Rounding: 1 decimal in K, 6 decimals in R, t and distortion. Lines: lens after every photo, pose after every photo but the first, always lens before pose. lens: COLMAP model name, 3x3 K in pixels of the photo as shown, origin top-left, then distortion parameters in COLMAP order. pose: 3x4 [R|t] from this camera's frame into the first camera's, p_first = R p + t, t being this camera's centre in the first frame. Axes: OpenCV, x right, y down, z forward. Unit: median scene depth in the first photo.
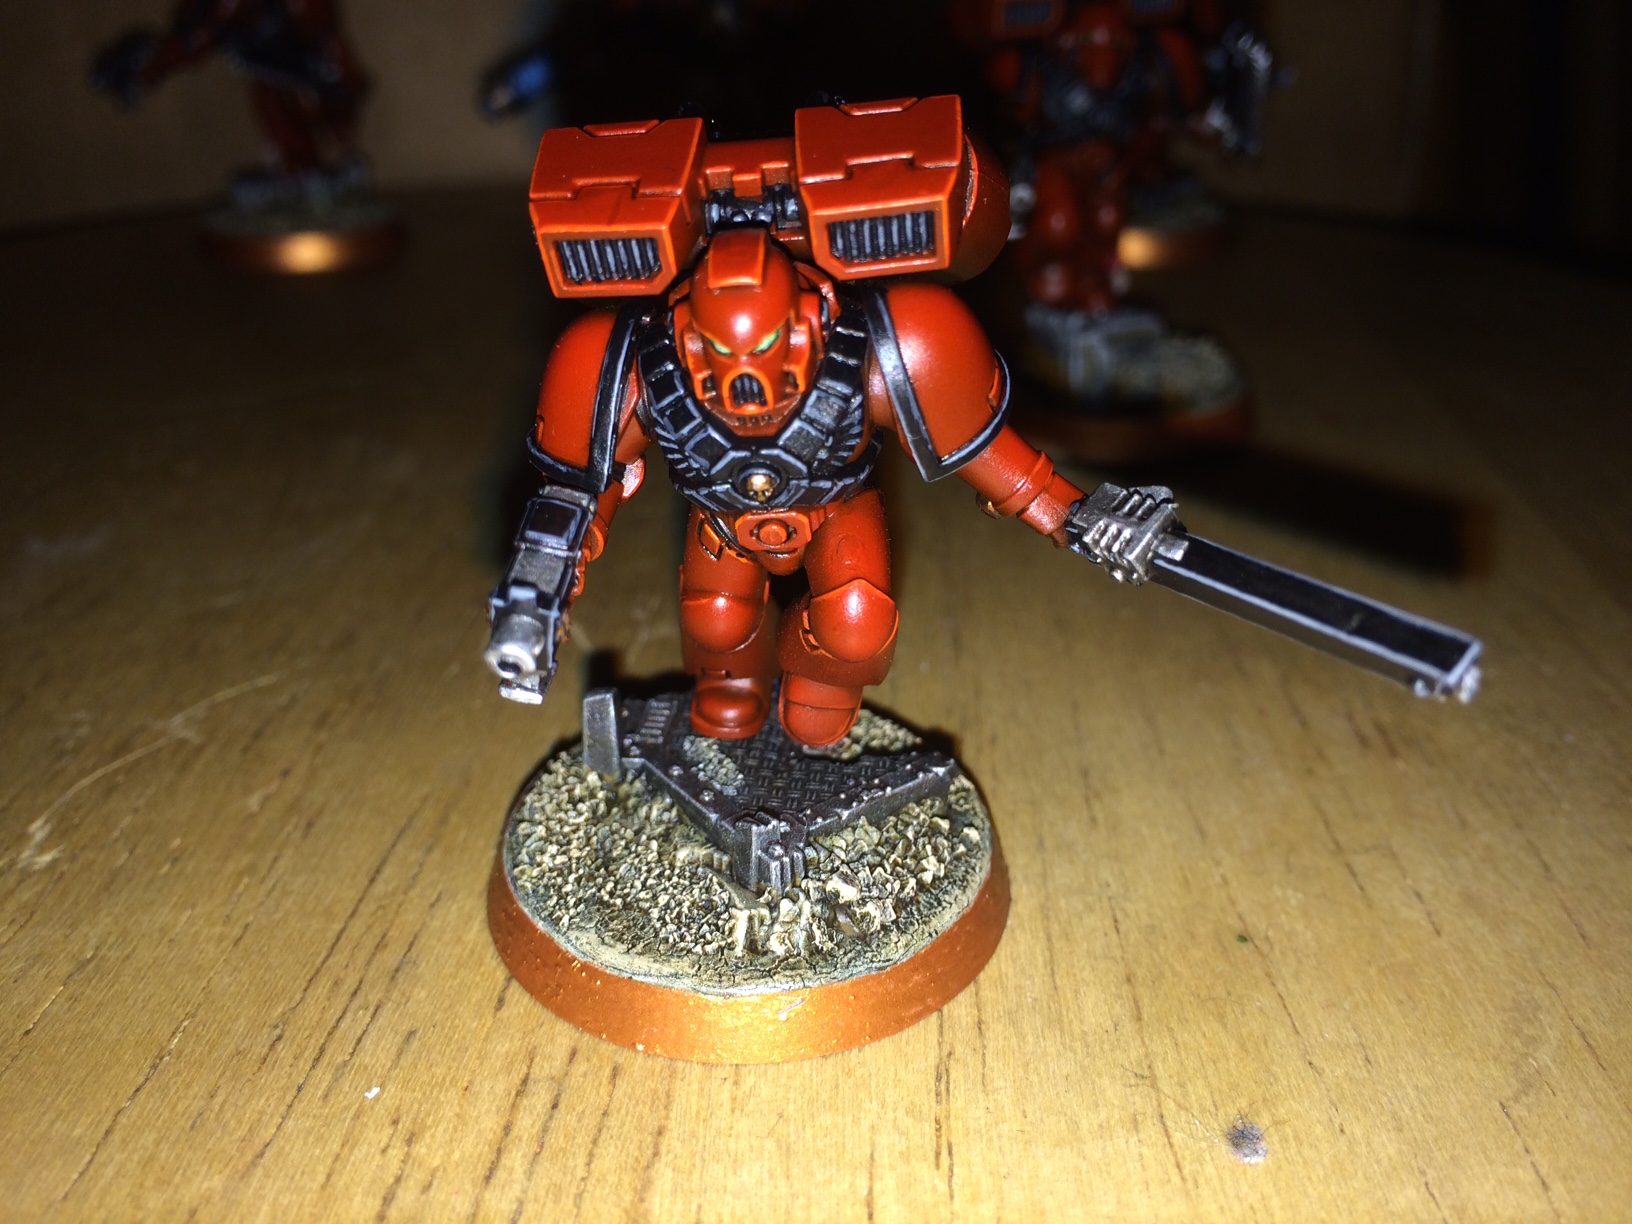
lens RADIAL K [[1505.3, 0, 824.2], [0, 1505.3, 601.8], [0, 0, 1]] dist [0.049447, -0.159965]
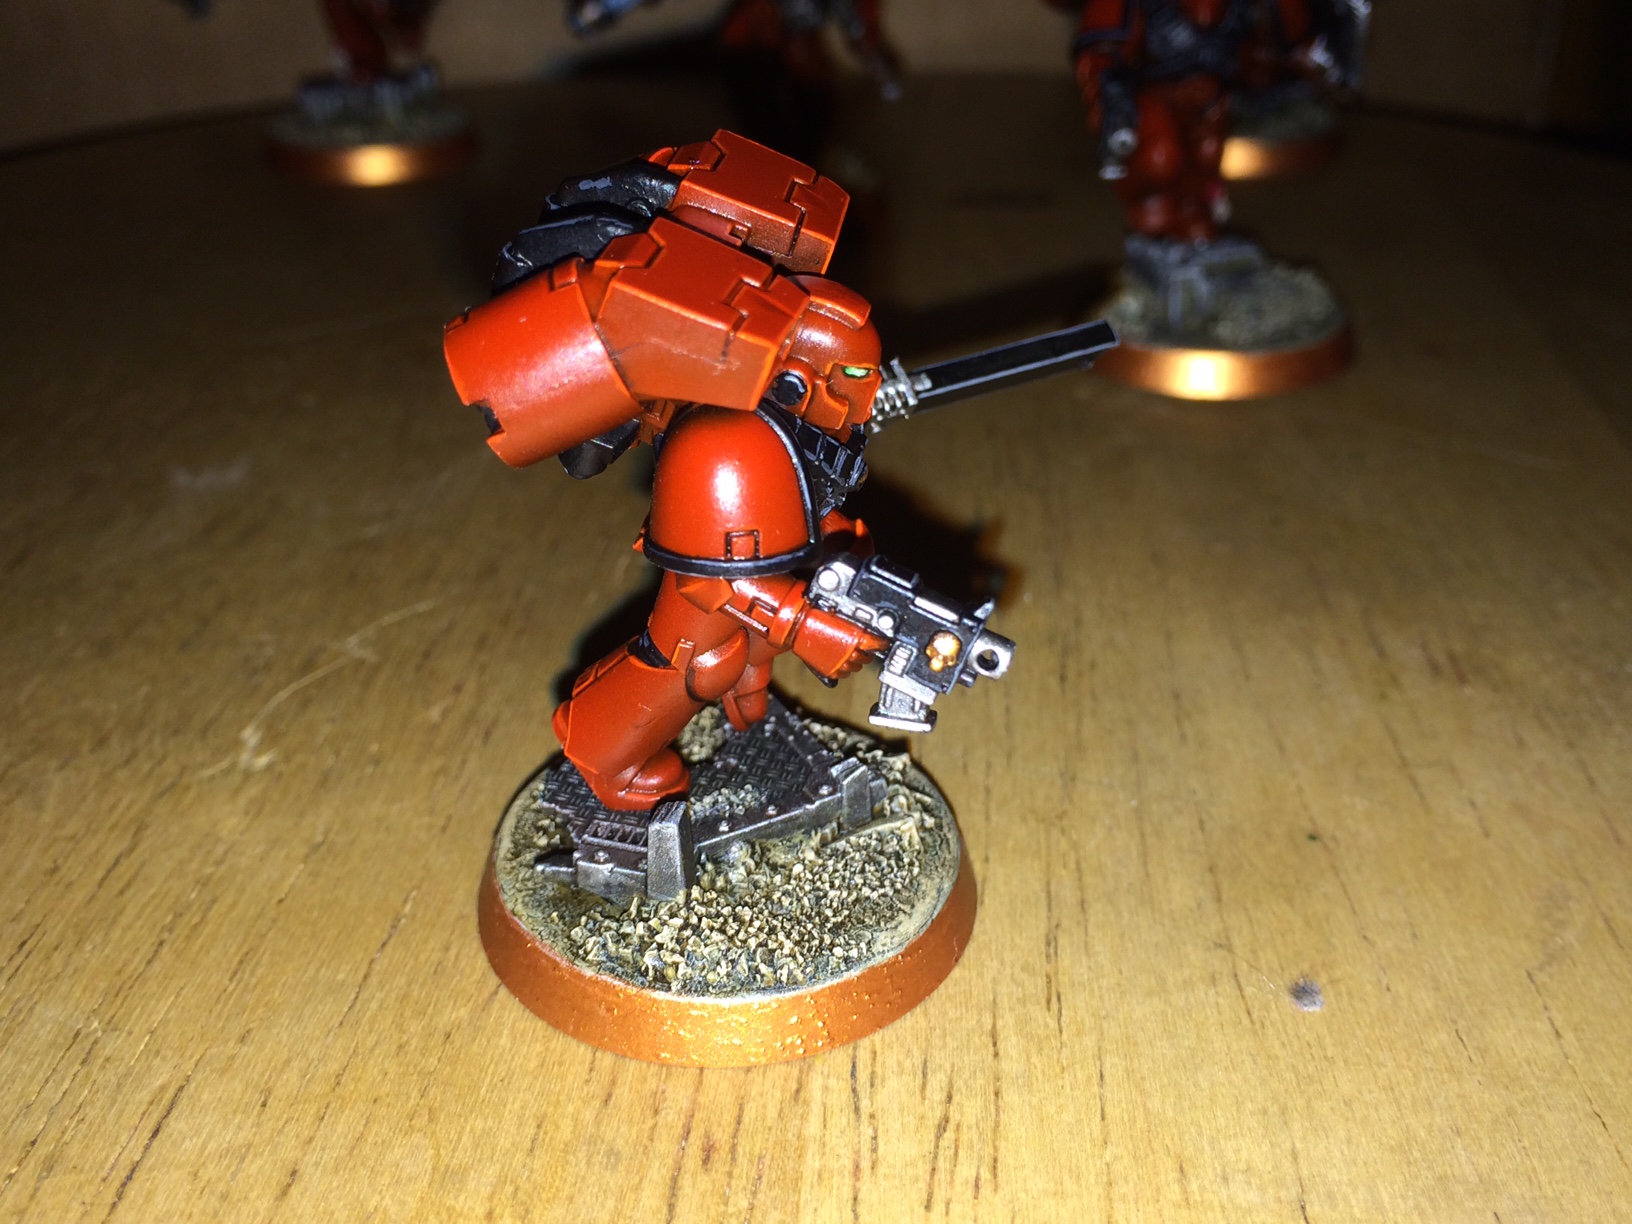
lens RADIAL K [[1761.4, 0, 817.5], [0, 1761.4, 611.4], [0, 0, 1]] dist [0.009243, 0.000000]
pose [[0.999456, 0.006970, -0.032229, -0.056820], [-0.005239, 0.998556, 0.053467, -0.017848], [0.032556, -0.053270, 0.998049, -0.340998]]
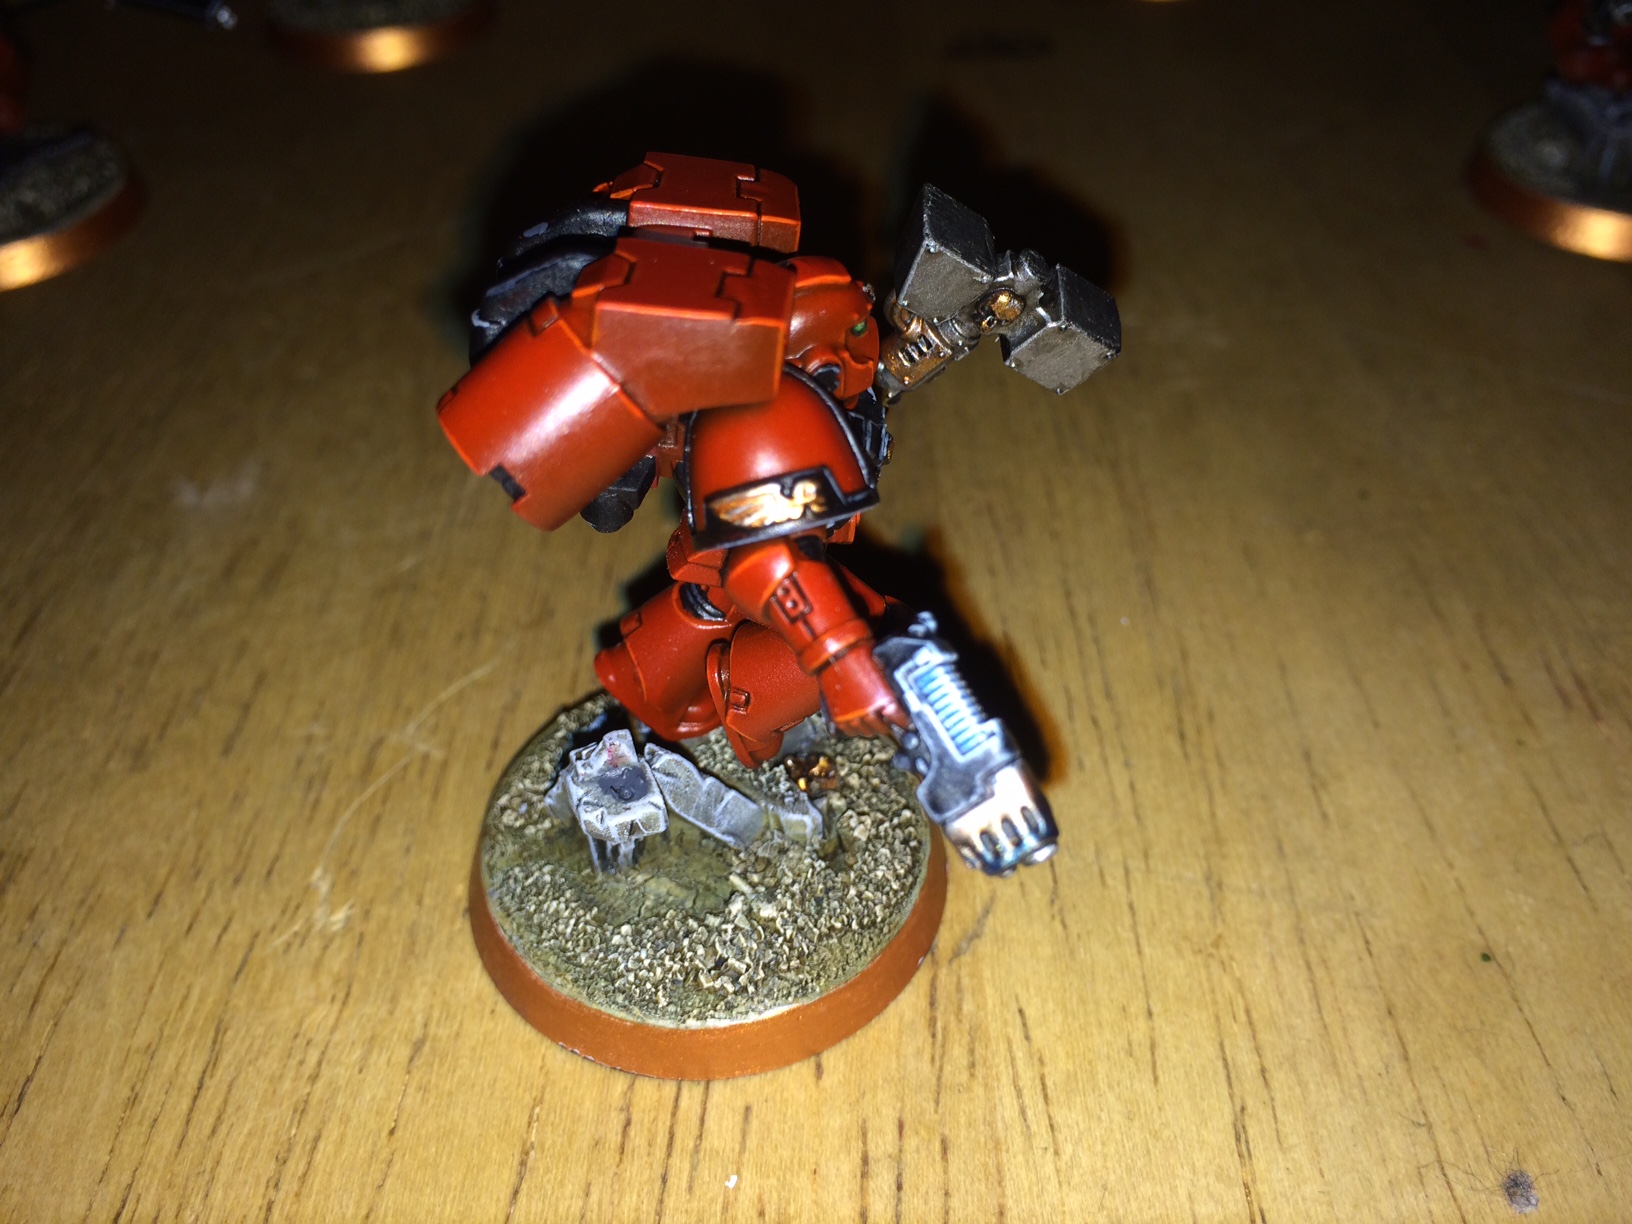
lens RADIAL K [[1505.3, 0, 803.9], [0, 1505.3, 607.1], [0, 0, 1]] dist [0.049447, -0.159965]
pose [[0.998980, -0.043362, 0.012609, -0.213700], [0.038295, 0.961434, 0.272356, -0.331703], [-0.023932, -0.271595, 0.962114, 0.046133]]
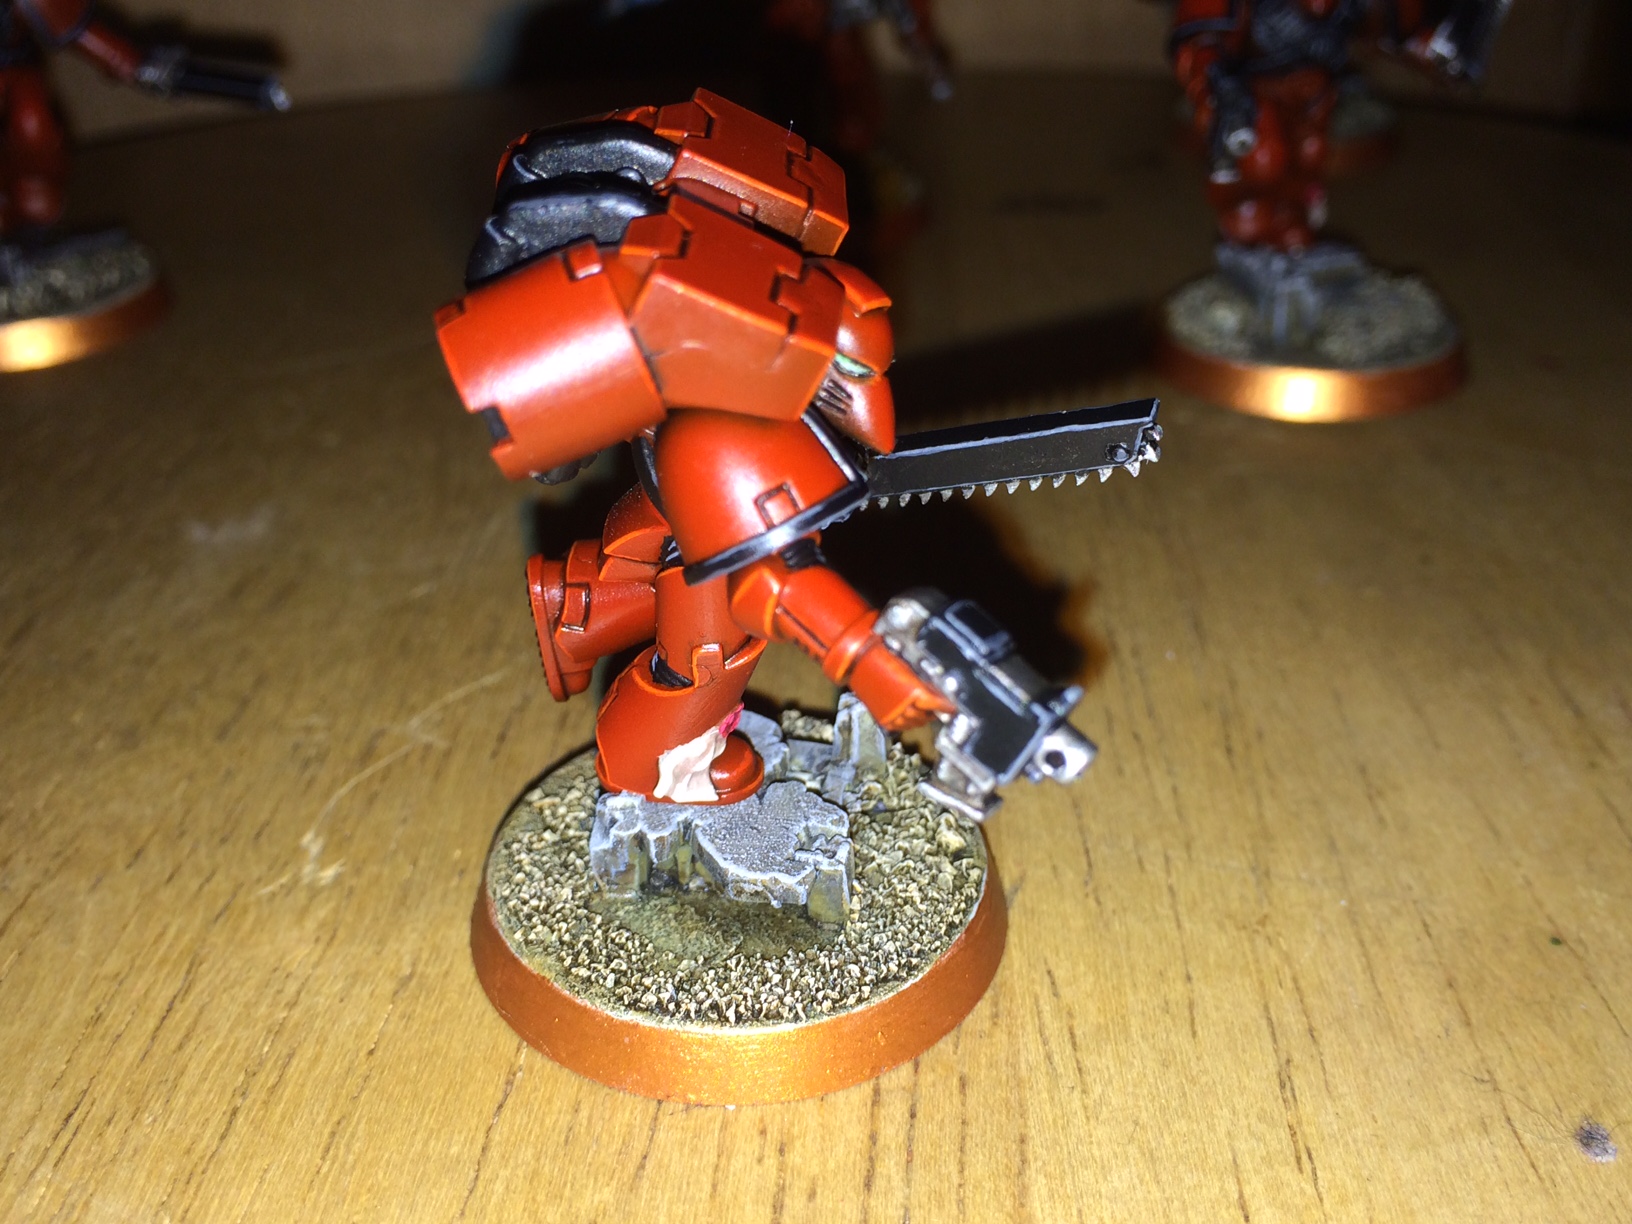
lens RADIAL K [[1761.4, 0, 804.7], [0, 1761.4, 606.0], [0, 0, 1]] dist [0.009243, 0.000000]
pose [[0.999911, -0.012197, -0.005350, -0.211352], [0.012452, 0.998641, 0.050610, -0.063159], [0.004726, -0.050673, 0.998704, -0.153083]]
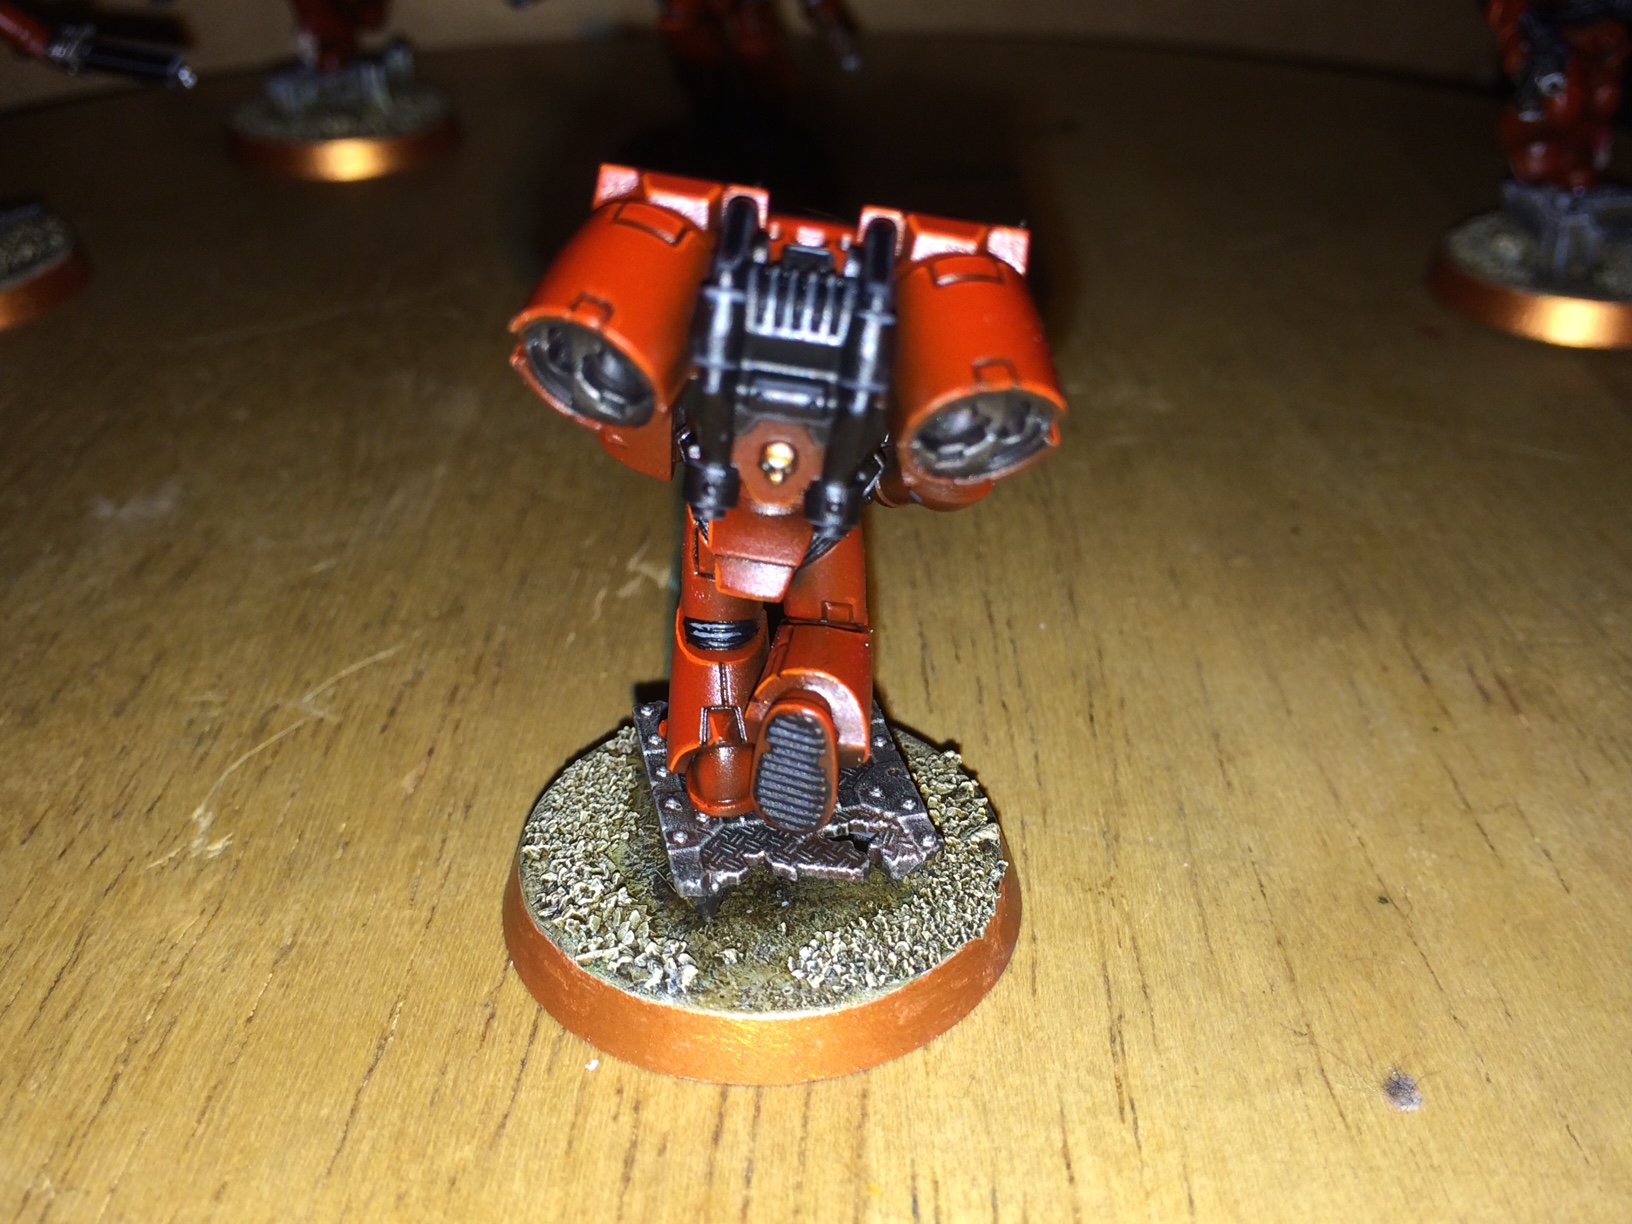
lens RADIAL K [[1761.4, 0, 813.3], [0, 1761.4, 595.2], [0, 0, 1]] dist [0.009243, 0.000000]
pose [[0.999699, -0.019204, 0.015272, -0.135873], [0.017996, 0.996973, 0.075641, -0.089697], [-0.016678, -0.075344, 0.997018, -0.204167]]
